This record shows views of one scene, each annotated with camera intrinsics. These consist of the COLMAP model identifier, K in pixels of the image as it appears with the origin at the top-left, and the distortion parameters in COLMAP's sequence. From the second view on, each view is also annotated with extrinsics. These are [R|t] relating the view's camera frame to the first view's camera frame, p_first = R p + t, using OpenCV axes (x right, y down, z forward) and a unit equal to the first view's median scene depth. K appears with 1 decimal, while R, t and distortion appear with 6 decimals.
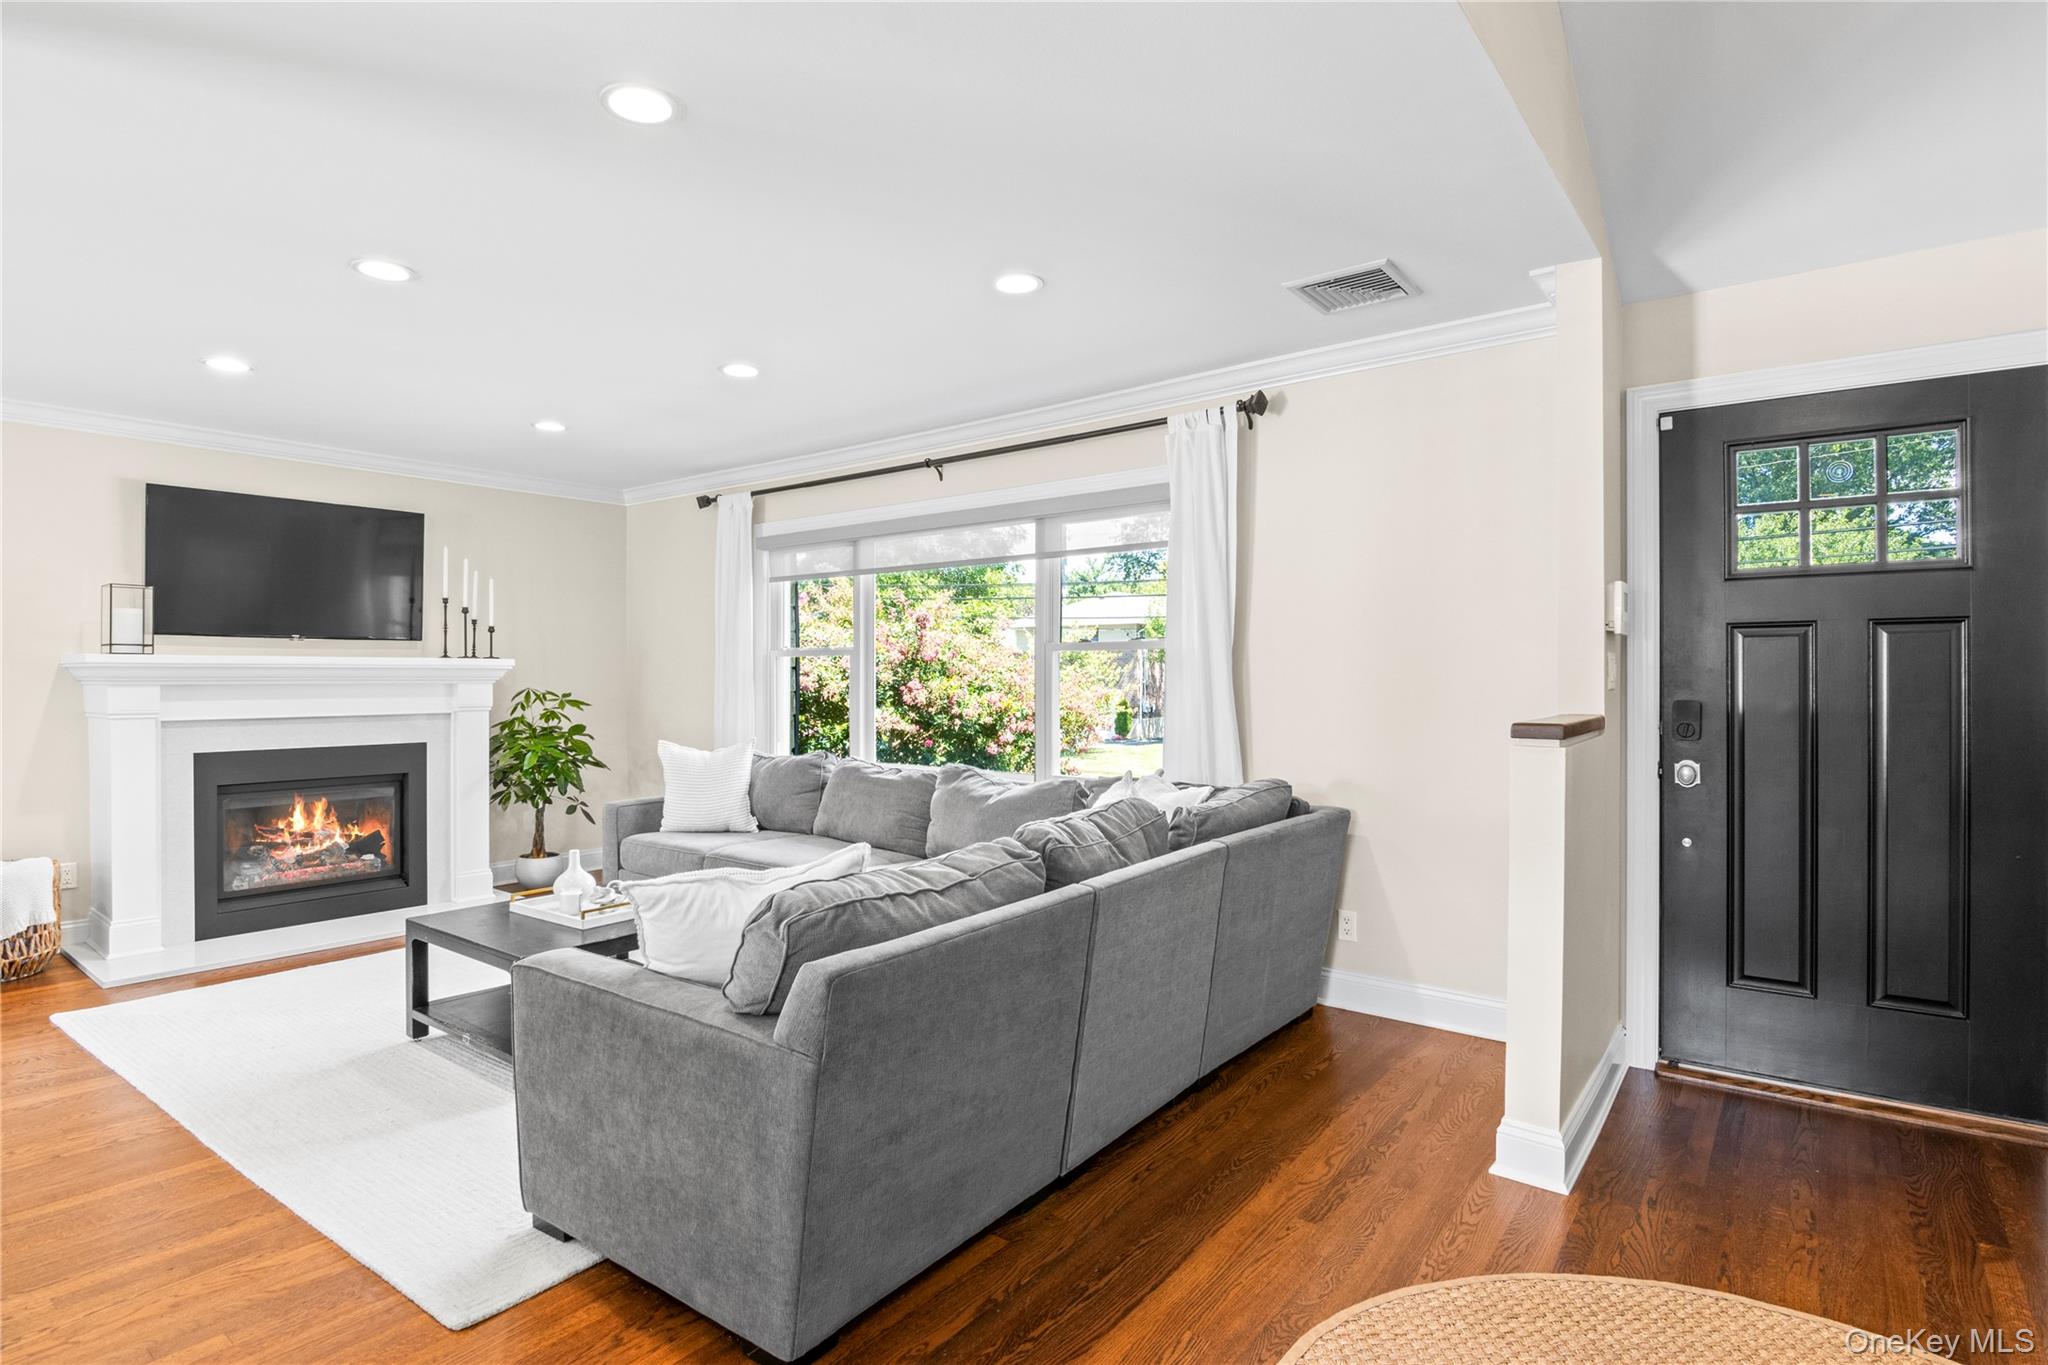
lens RADIAL K [[1038.1, 0, 1030.6], [0, 1038.1, 687.9], [0, 0, 1]] dist [-0.001213, -0.014934]
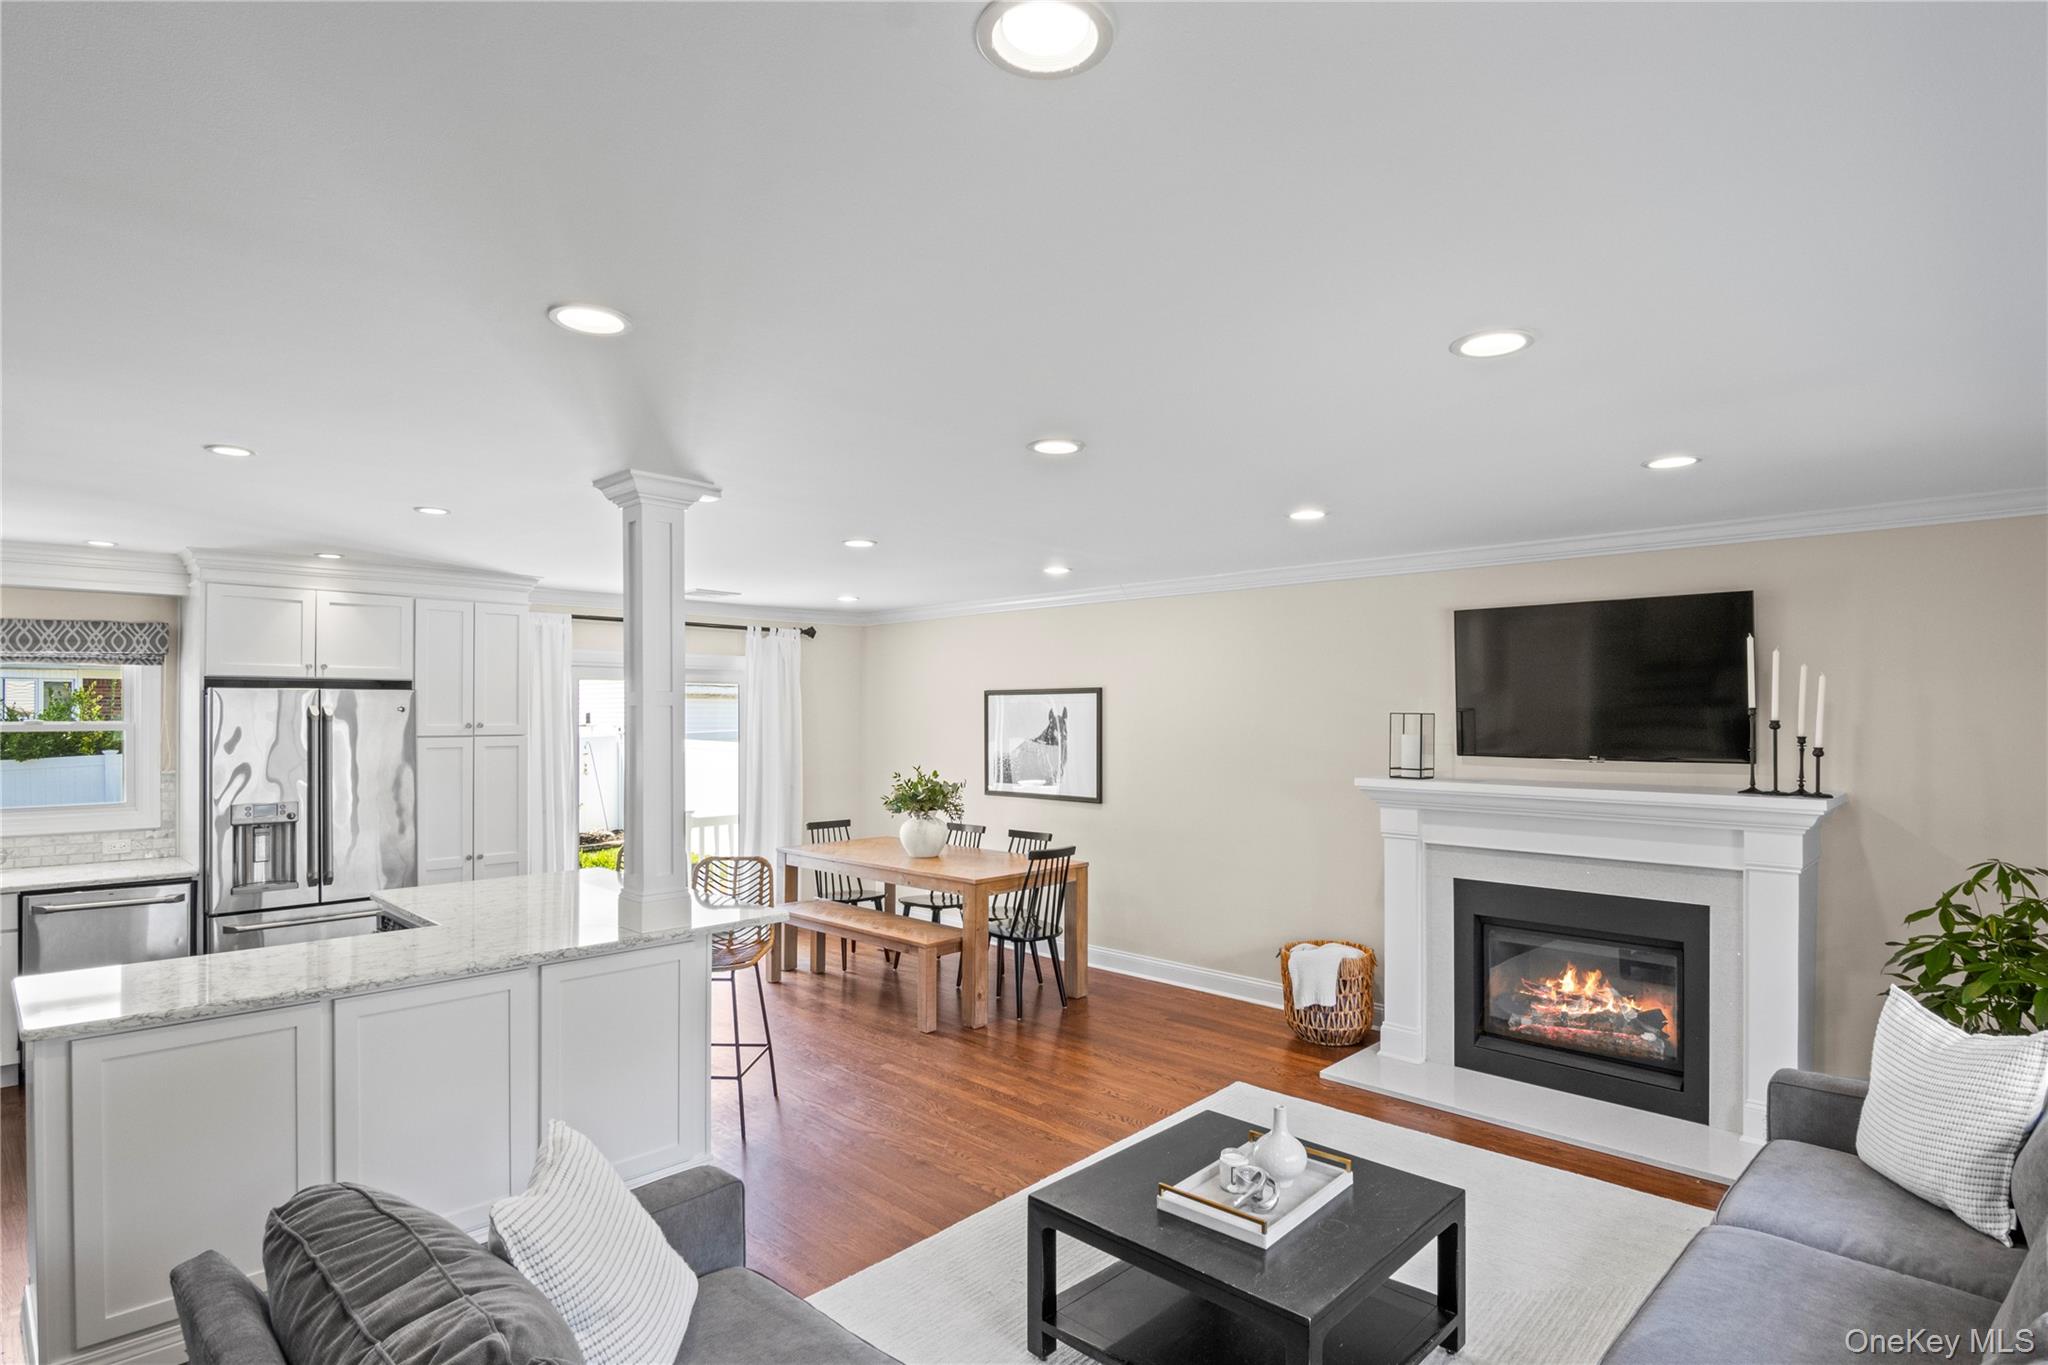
lens RADIAL K [[1041.0, 0, 1024.9], [0, 1041.0, 689.8], [0, 0, 1]] dist [-0.002959, -0.013590]
pose [[-0.118852, -0.019695, -0.992717, 0.252061], [-0.010985, 0.999768, -0.018520, -0.098096], [0.992851, 0.008704, -0.119041, 0.717099]]
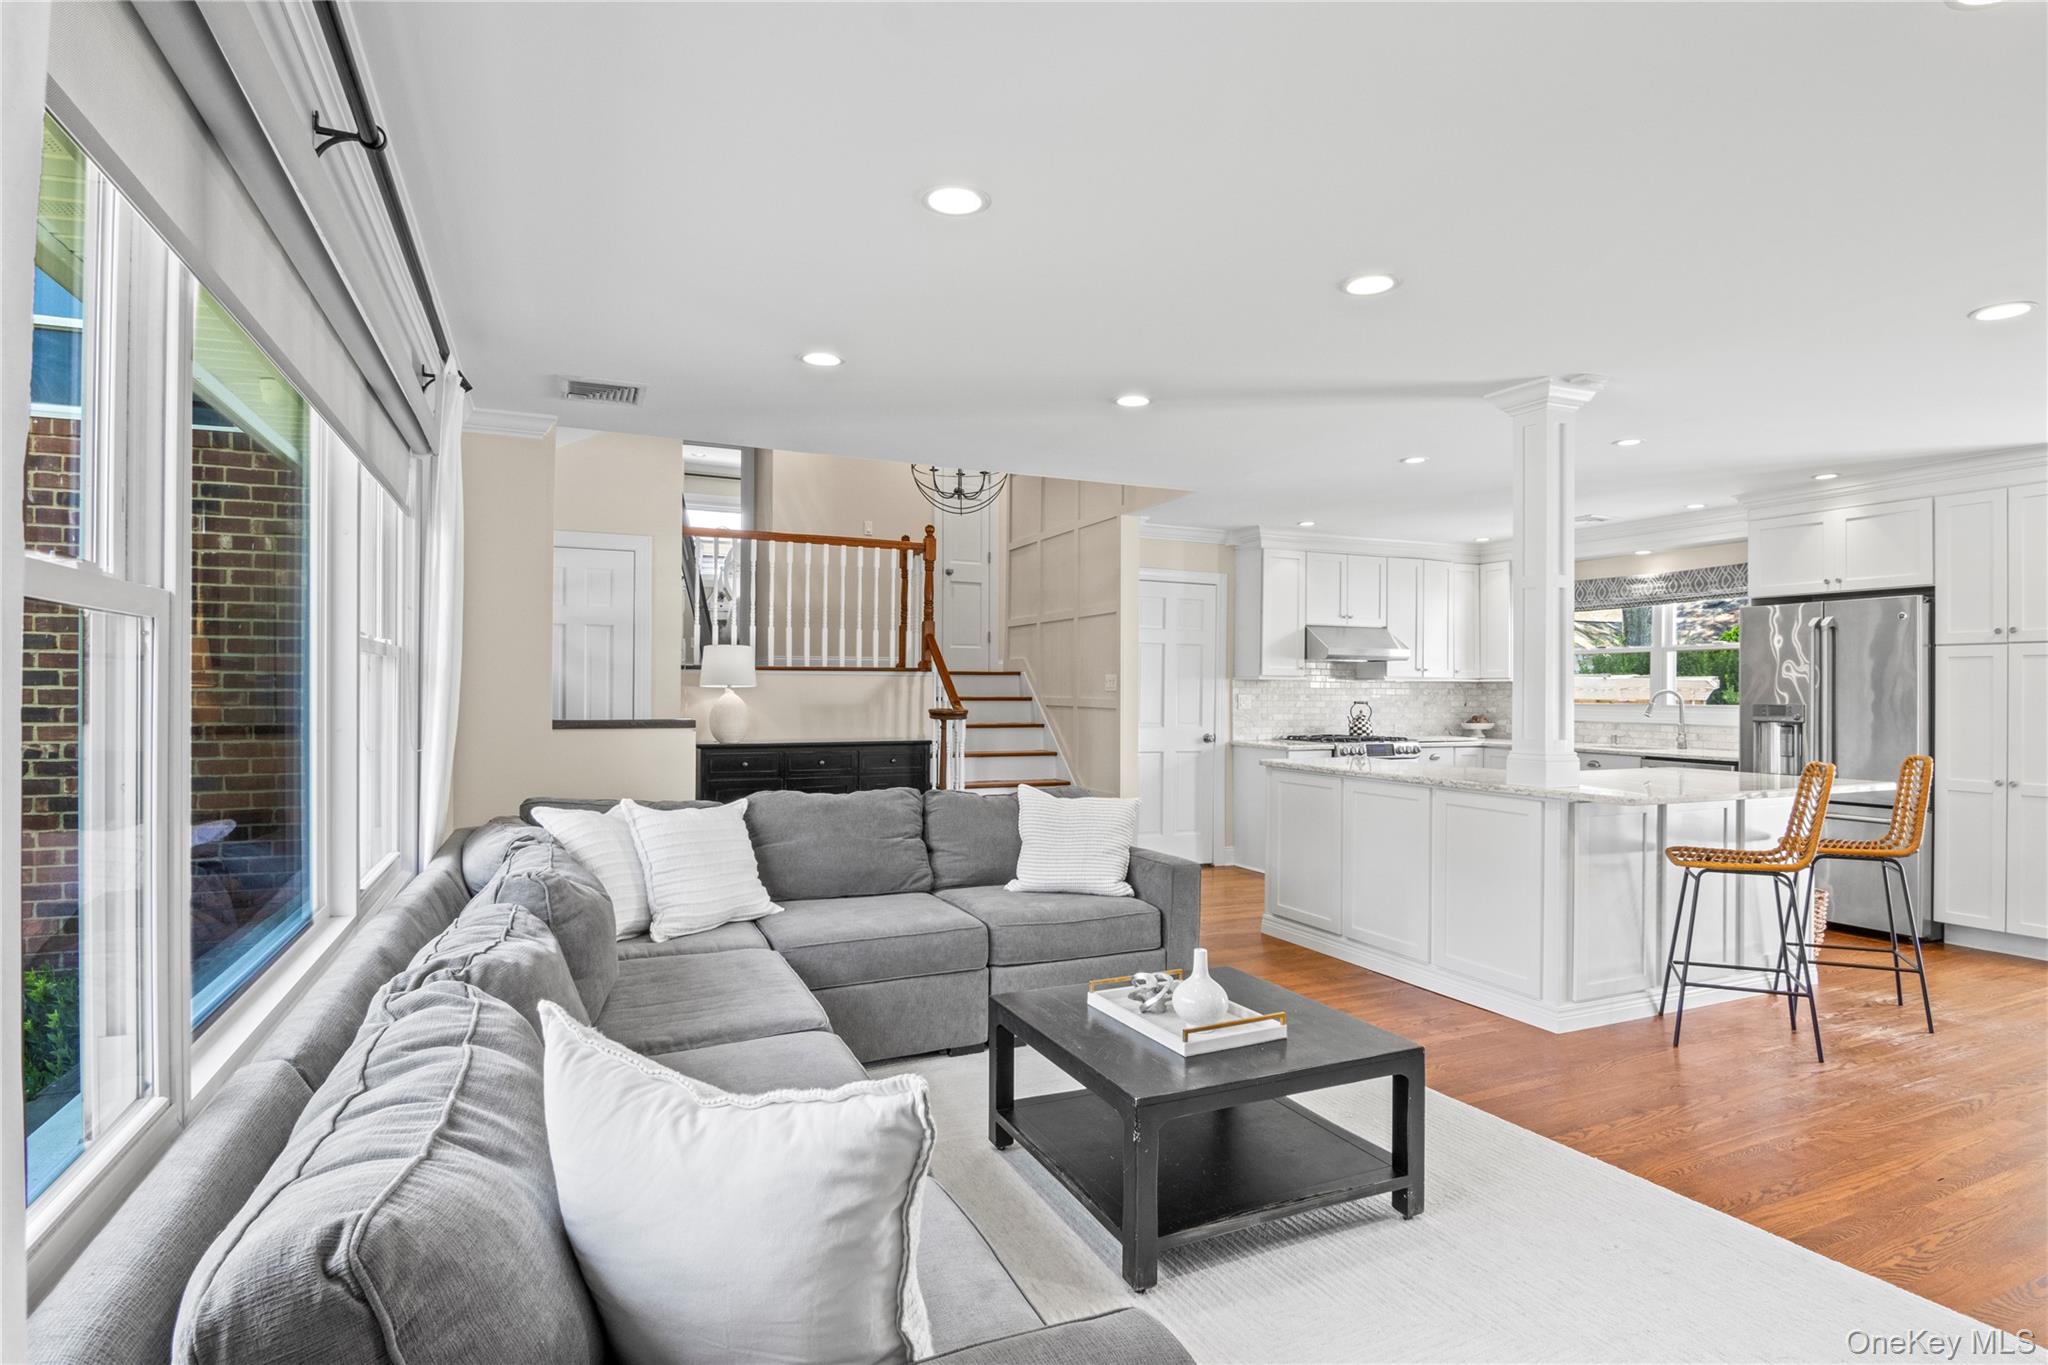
lens RADIAL K [[1038.1, 0, 1030.6], [0, 1038.1, 687.9], [0, 0, 1]] dist [-0.001213, -0.014934]
pose [[-0.883161, -0.002251, 0.469065, -0.529367], [0.001678, 0.999967, 0.007960, -0.021538], [-0.469067, 0.007817, -0.883128, 1.326790]]
